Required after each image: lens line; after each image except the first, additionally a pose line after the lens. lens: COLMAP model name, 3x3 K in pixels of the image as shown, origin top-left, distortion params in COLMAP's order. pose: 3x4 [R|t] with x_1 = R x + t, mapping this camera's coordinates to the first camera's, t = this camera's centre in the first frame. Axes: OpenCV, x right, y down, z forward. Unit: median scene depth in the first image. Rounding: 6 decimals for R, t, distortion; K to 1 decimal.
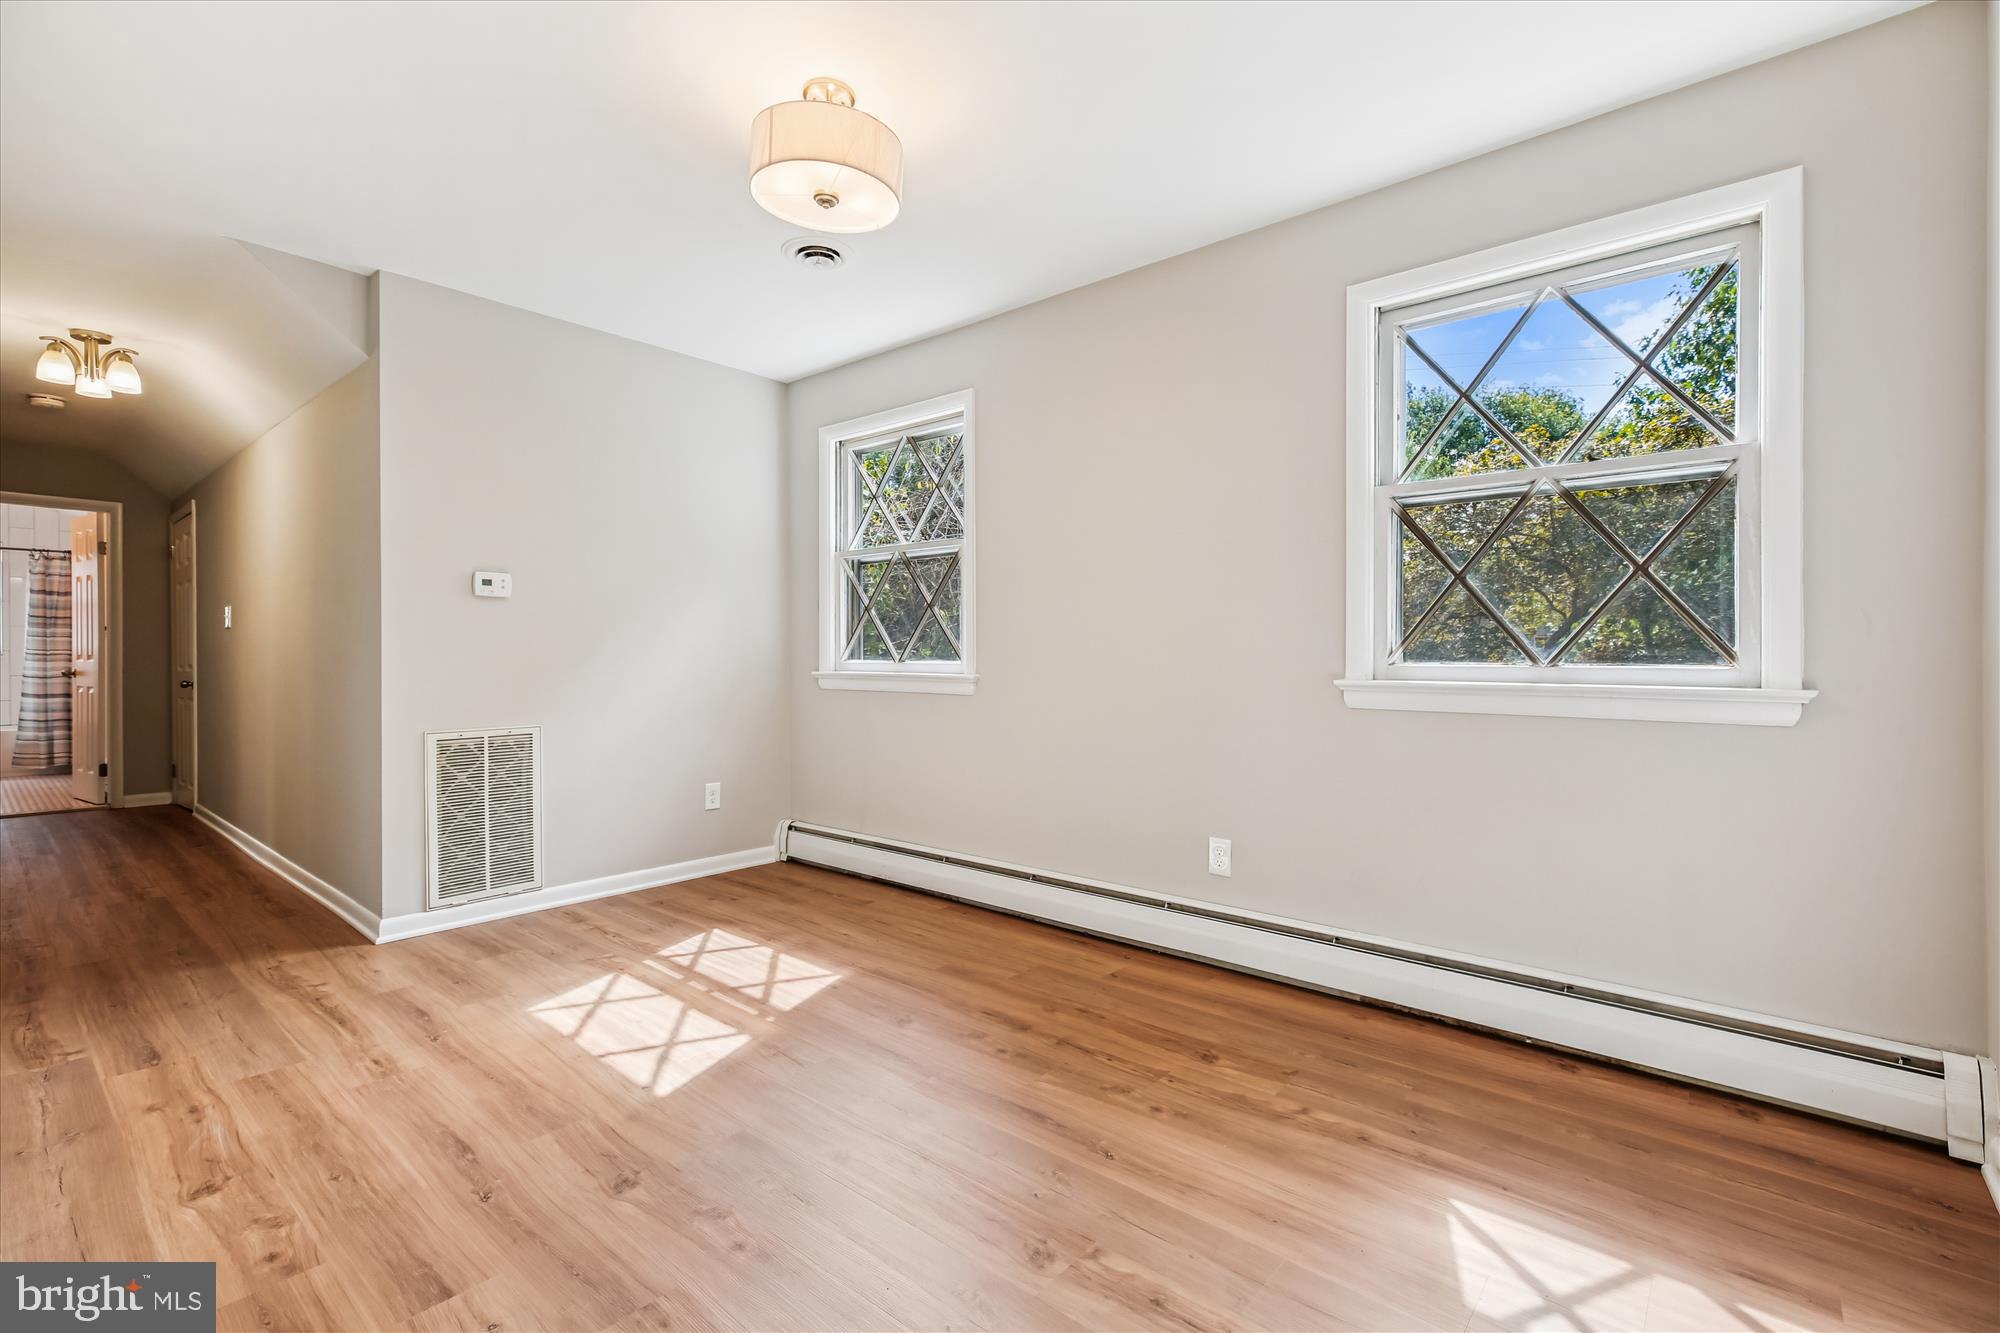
lens RADIAL K [[890.7, 0, 1005.1], [0, 890.7, 665.0], [0, 0, 1]] dist [0.006997, -0.001683]
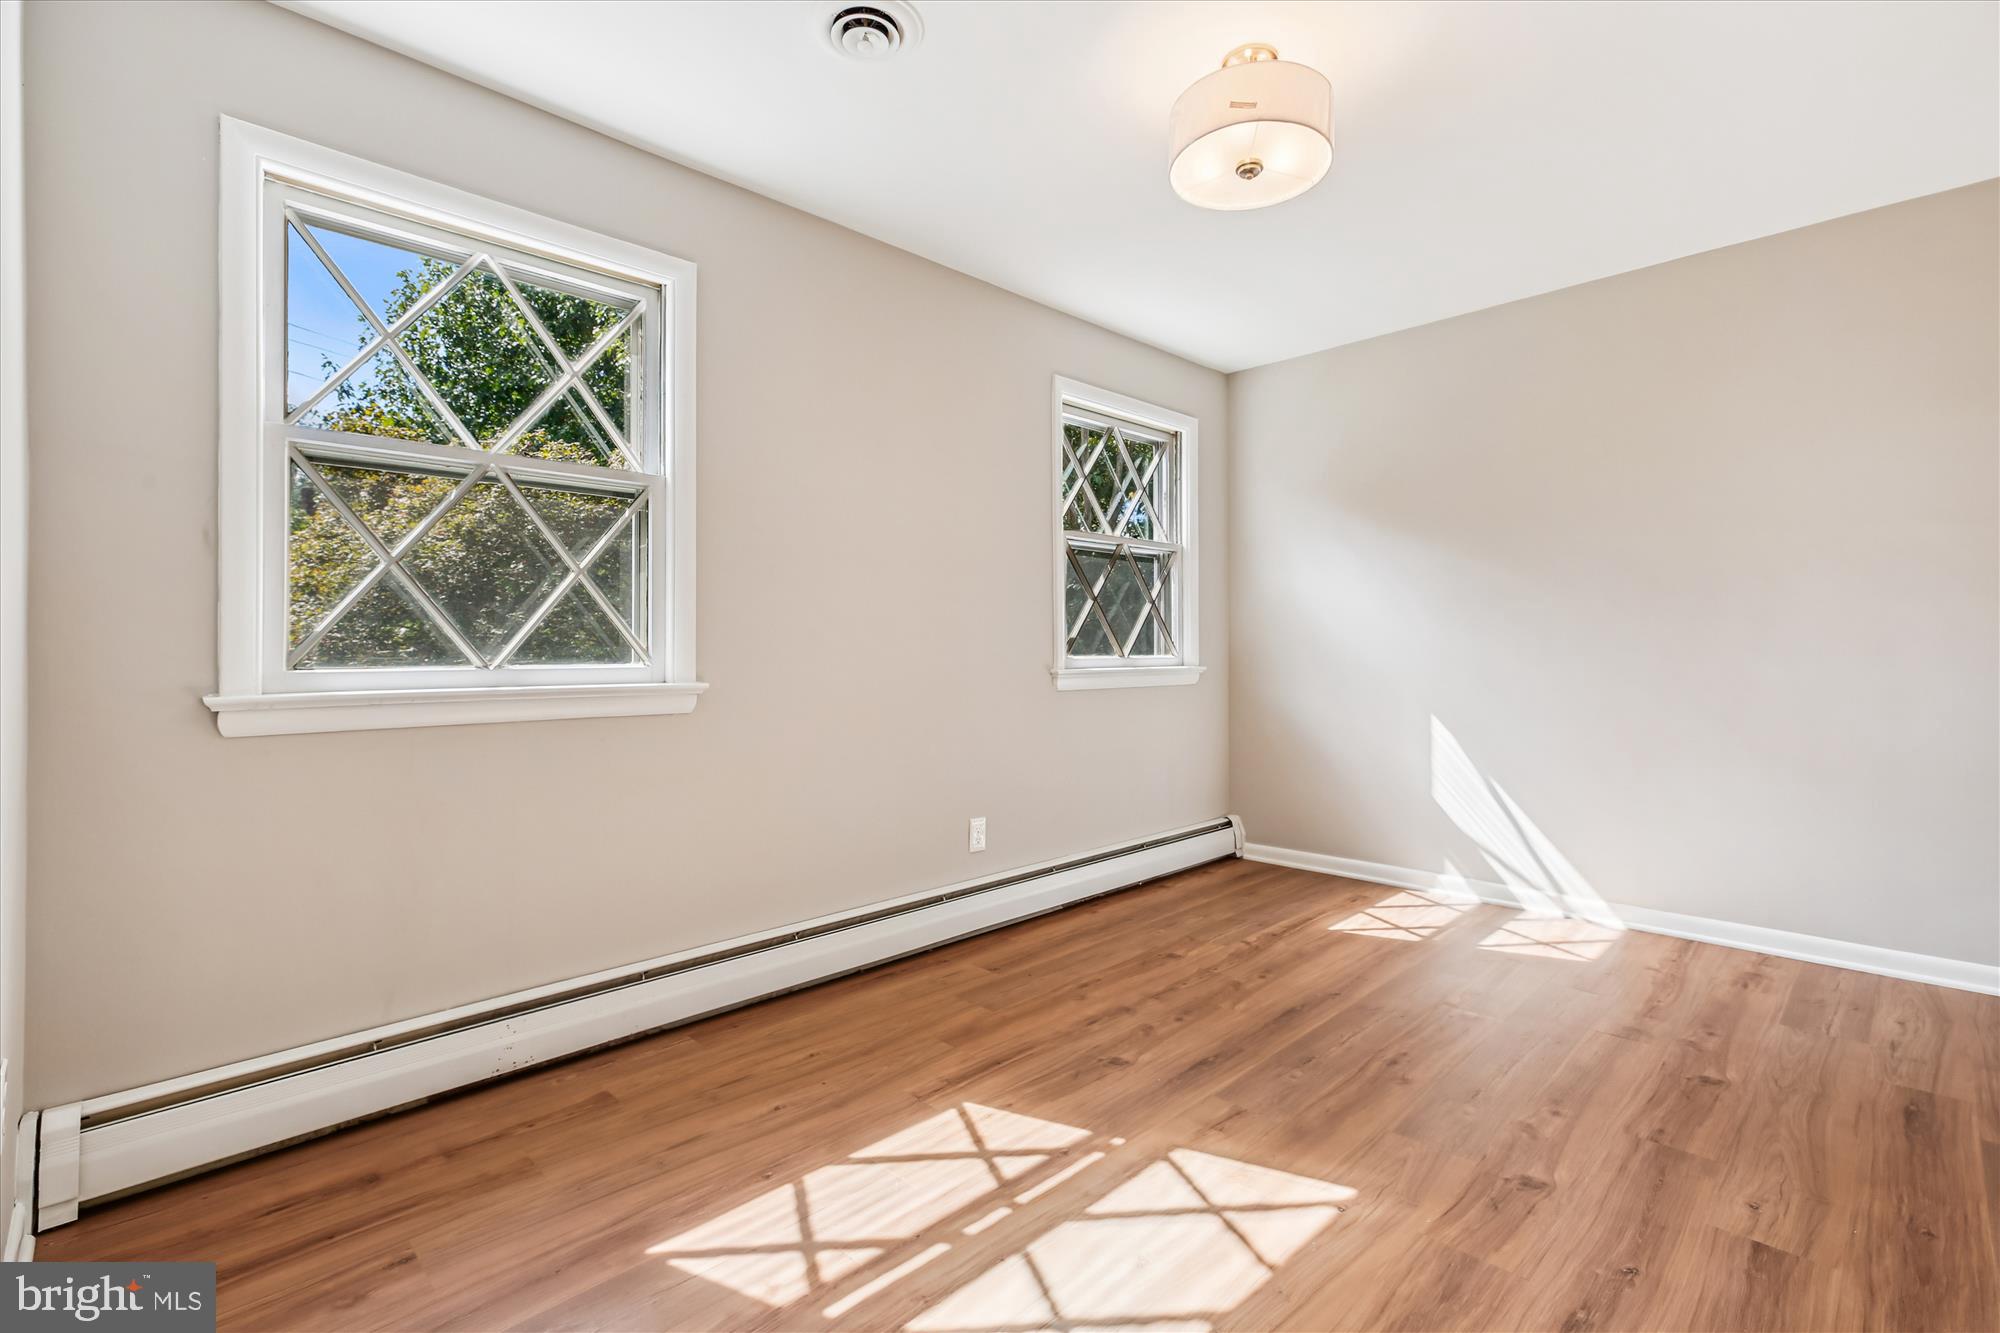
lens RADIAL K [[890.7, 0, 1005.7], [0, 890.7, 659.6], [0, 0, 1]] dist [0.006997, -0.001683]
pose [[0.096666, -0.010677, 0.995260, -0.956817], [0.018698, 0.999785, 0.008909, -0.011882], [-0.995141, 0.017748, 0.096844, 0.963265]]
